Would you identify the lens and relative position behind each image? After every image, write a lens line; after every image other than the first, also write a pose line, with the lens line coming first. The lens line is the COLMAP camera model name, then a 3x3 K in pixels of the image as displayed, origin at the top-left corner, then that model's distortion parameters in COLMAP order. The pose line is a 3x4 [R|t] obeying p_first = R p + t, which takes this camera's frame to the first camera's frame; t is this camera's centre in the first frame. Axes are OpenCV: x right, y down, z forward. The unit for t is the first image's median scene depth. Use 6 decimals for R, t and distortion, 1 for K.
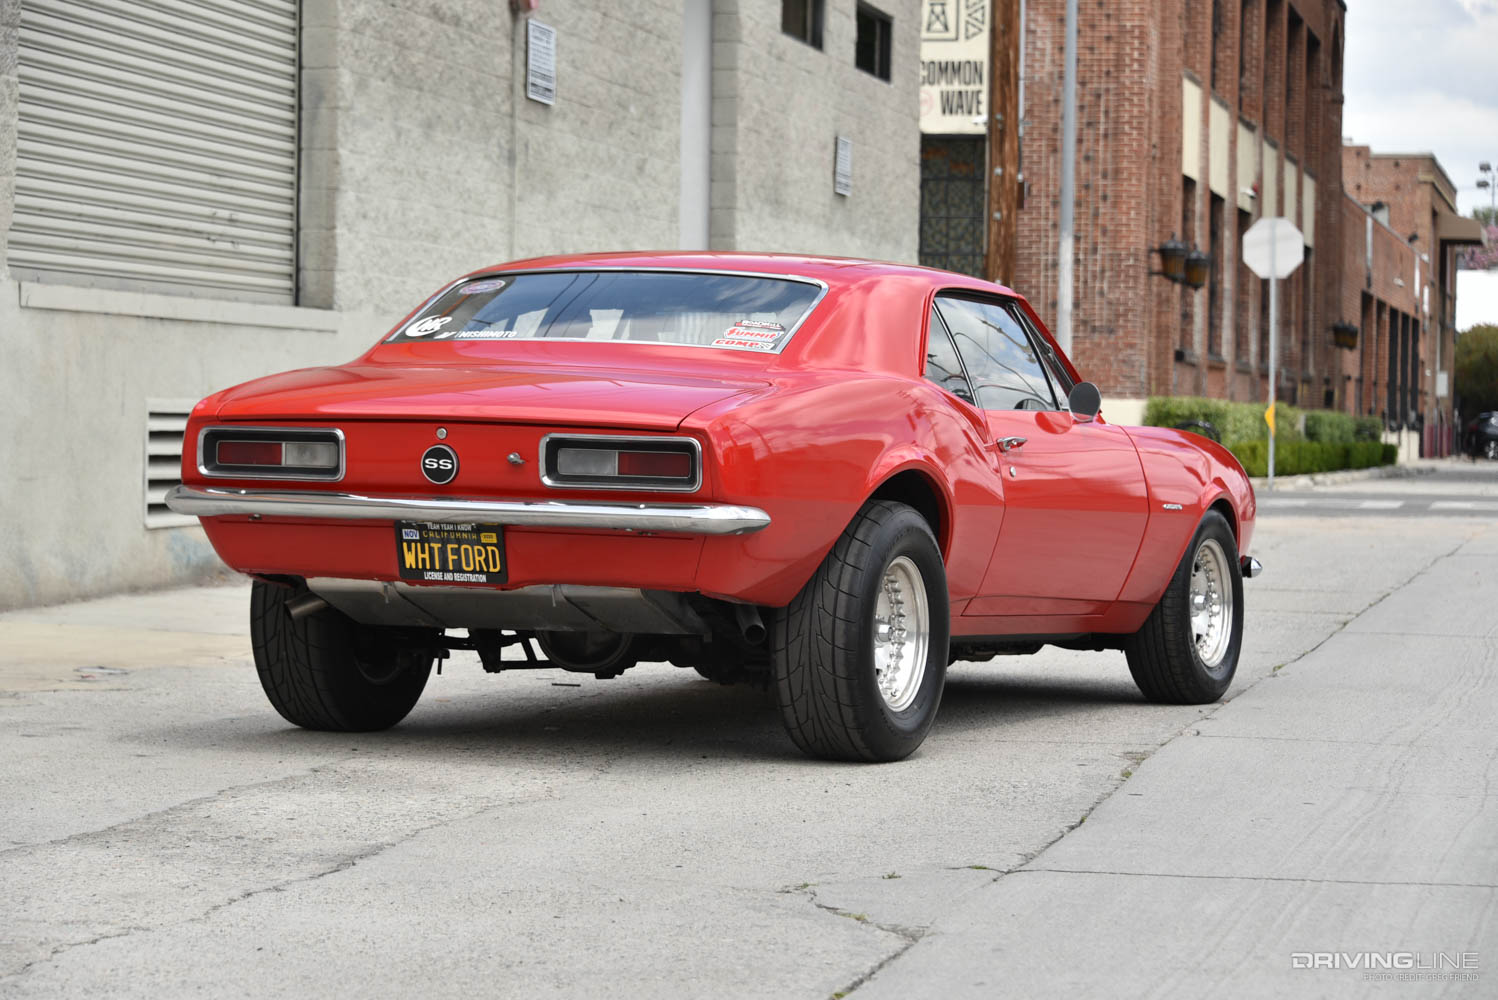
lens RADIAL K [[4388.0, 0, 750.9], [0, 4388.0, 499.6], [0, 0, 1]] dist [0.026734, 0.000000]
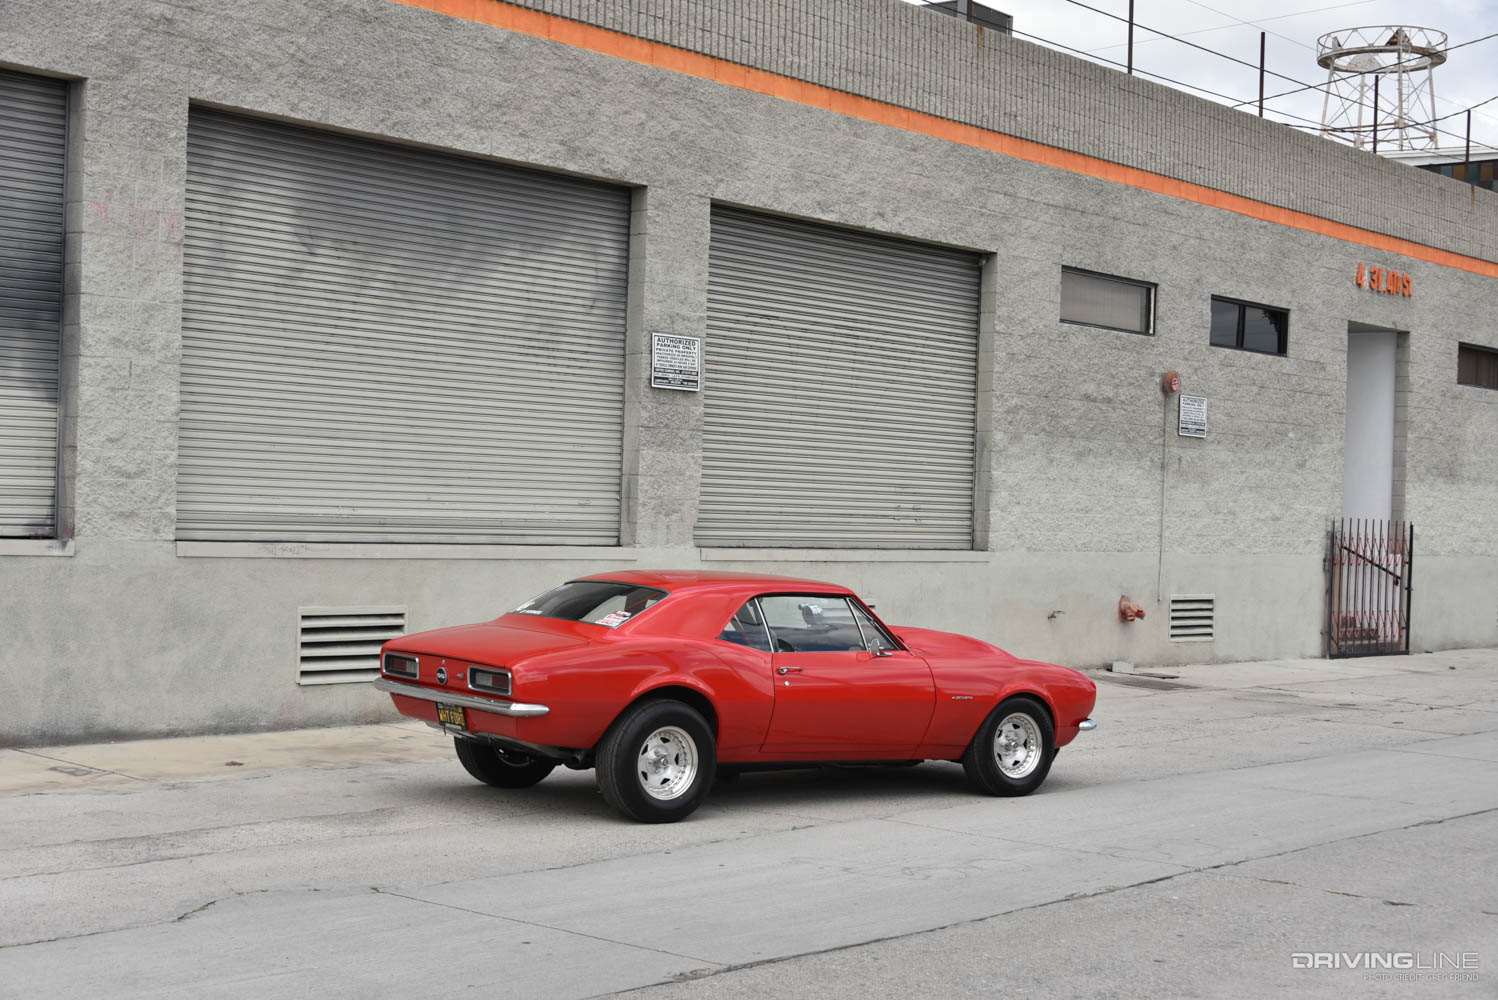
lens RADIAL K [[2276.8, 0, 752.6], [0, 2276.8, 504.5], [0, 0, 1]] dist [0.008017, 0.000000]
pose [[0.879205, 0.012947, -0.476268, 0.582098], [-0.028235, 0.999290, -0.024958, -0.066673], [0.475607, 0.035391, 0.878946, 0.050251]]
